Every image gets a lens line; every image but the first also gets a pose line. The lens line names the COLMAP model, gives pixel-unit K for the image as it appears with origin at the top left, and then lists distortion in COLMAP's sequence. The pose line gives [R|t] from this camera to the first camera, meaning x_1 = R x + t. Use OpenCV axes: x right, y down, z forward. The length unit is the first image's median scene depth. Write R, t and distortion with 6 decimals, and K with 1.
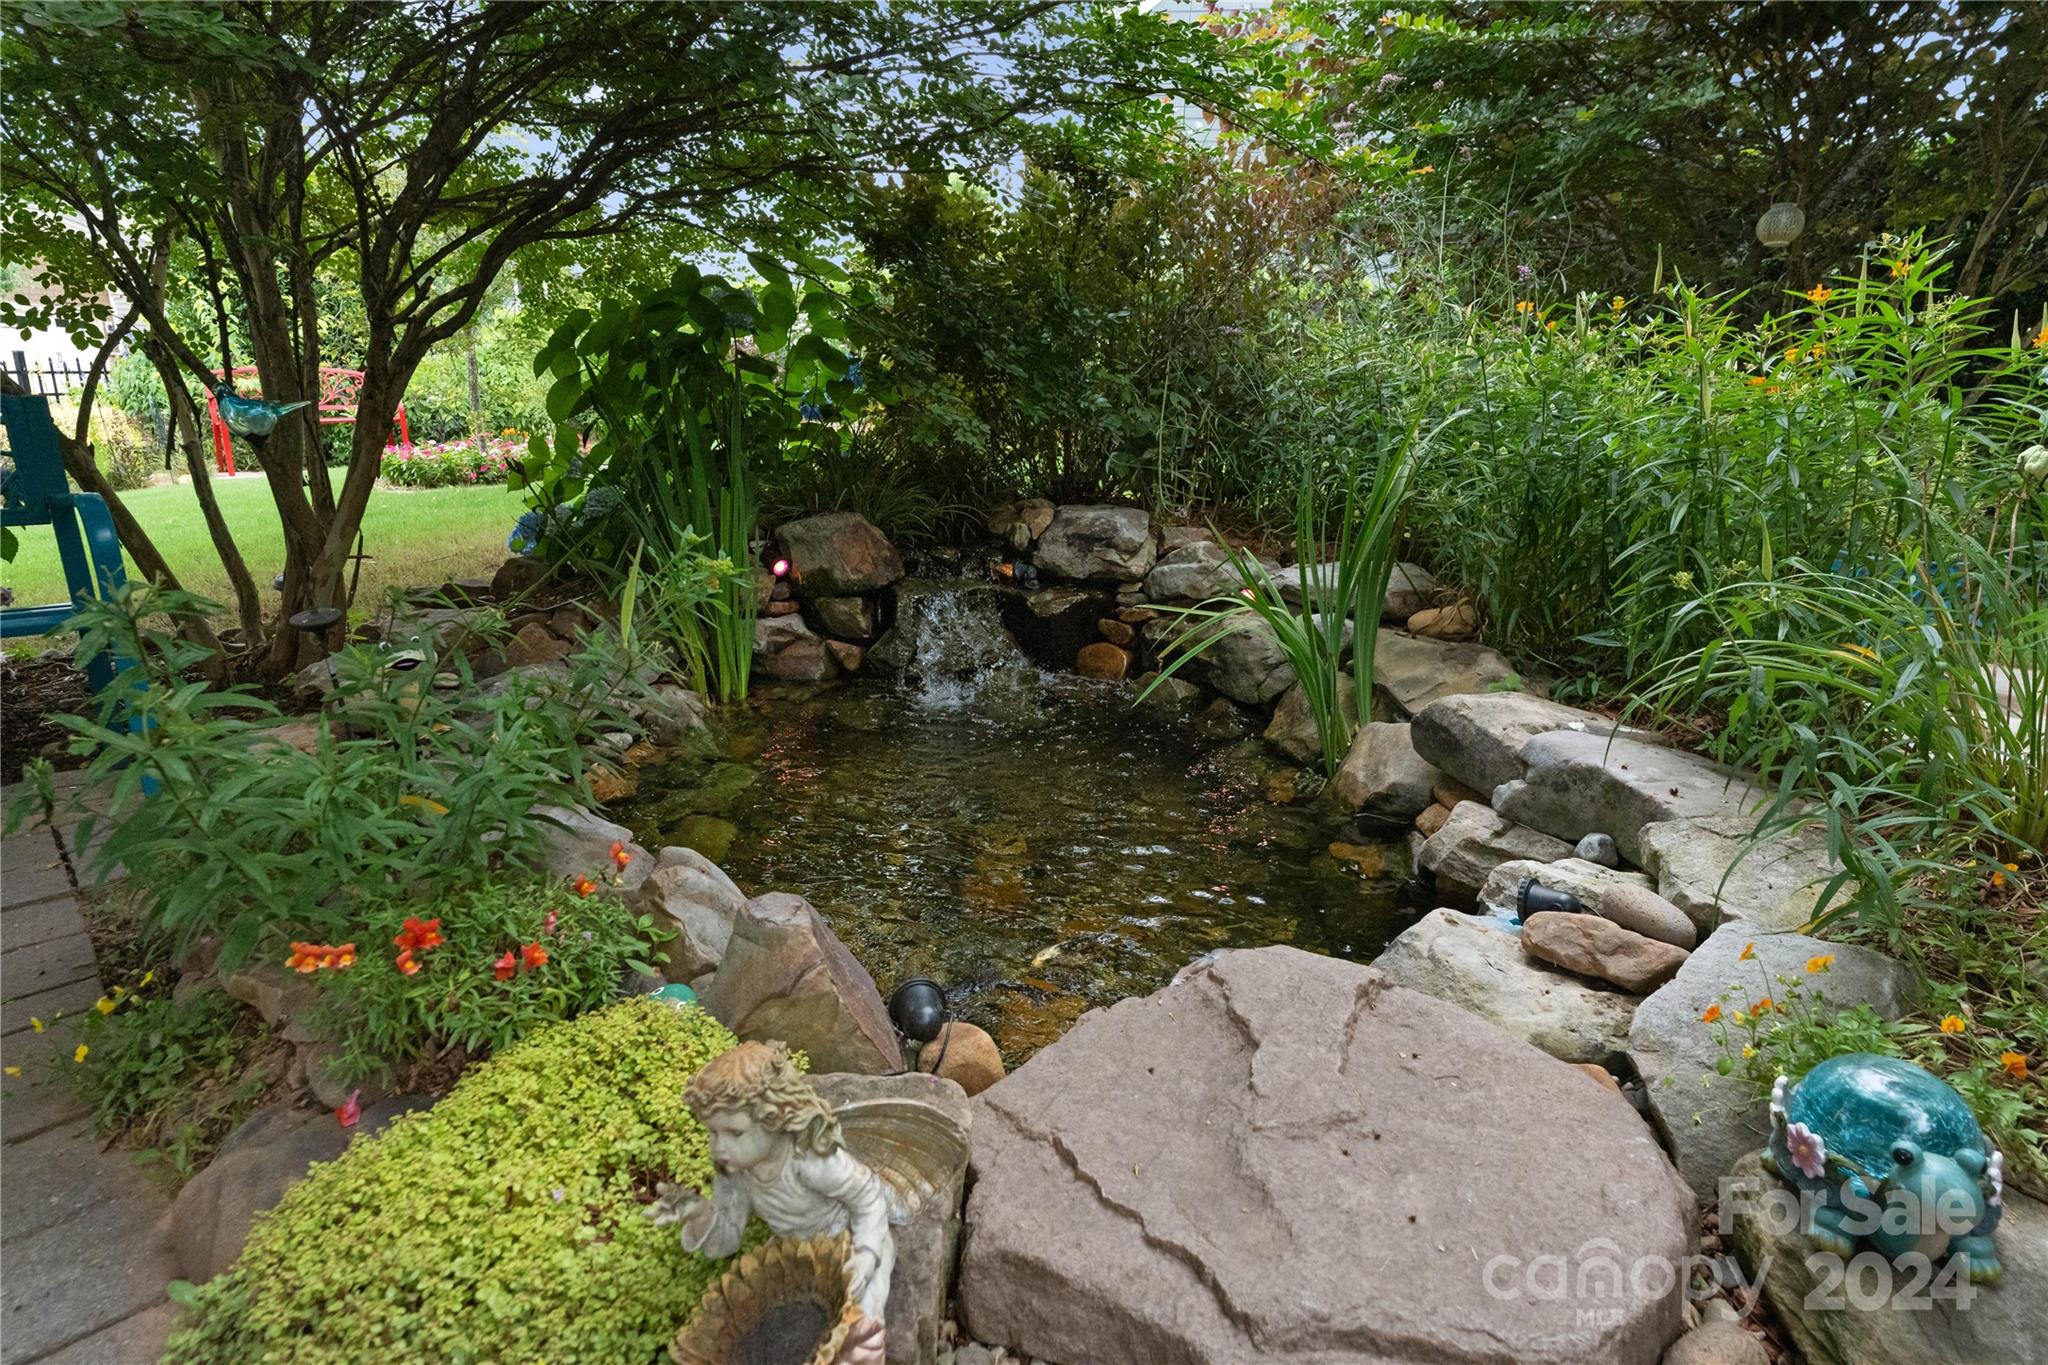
lens RADIAL K [[1076.5, 0, 1024.0], [0, 1076.5, 682.5], [0, 0, 1]] dist [-0.000416, -0.000008]
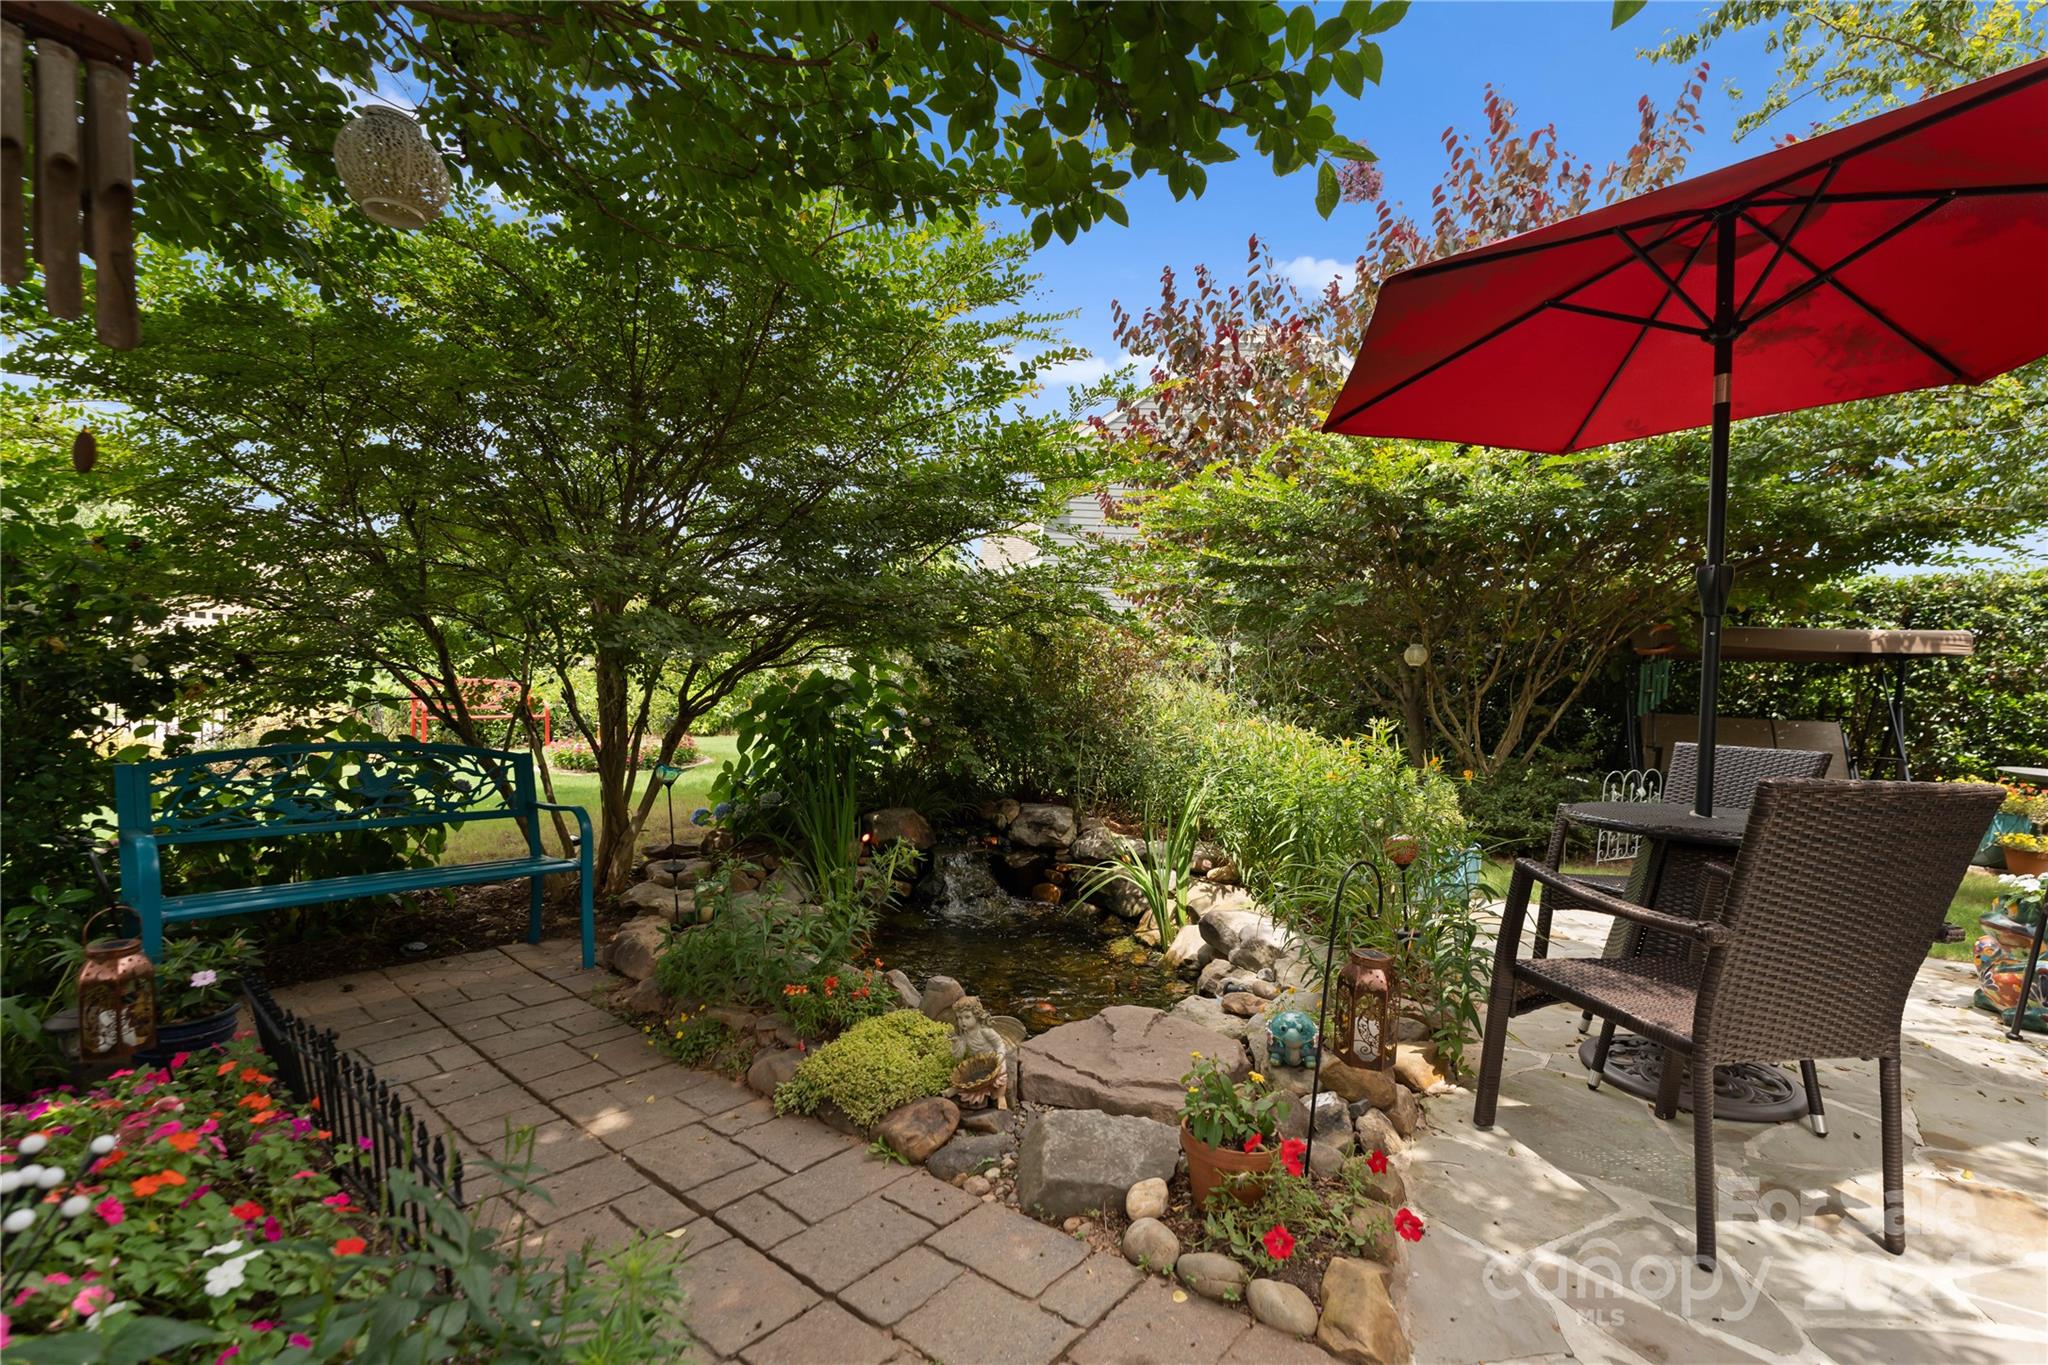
lens RADIAL K [[915.4, 0, 1024.0], [0, 915.4, 682.5], [0, 0, 1]] dist [-0.001219, -0.000032]
pose [[0.997638, 0.025670, 0.063708, -0.071331], [-0.008855, 0.967862, -0.251327, 0.023040], [-0.068112, 0.250169, 0.965803, -0.552187]]
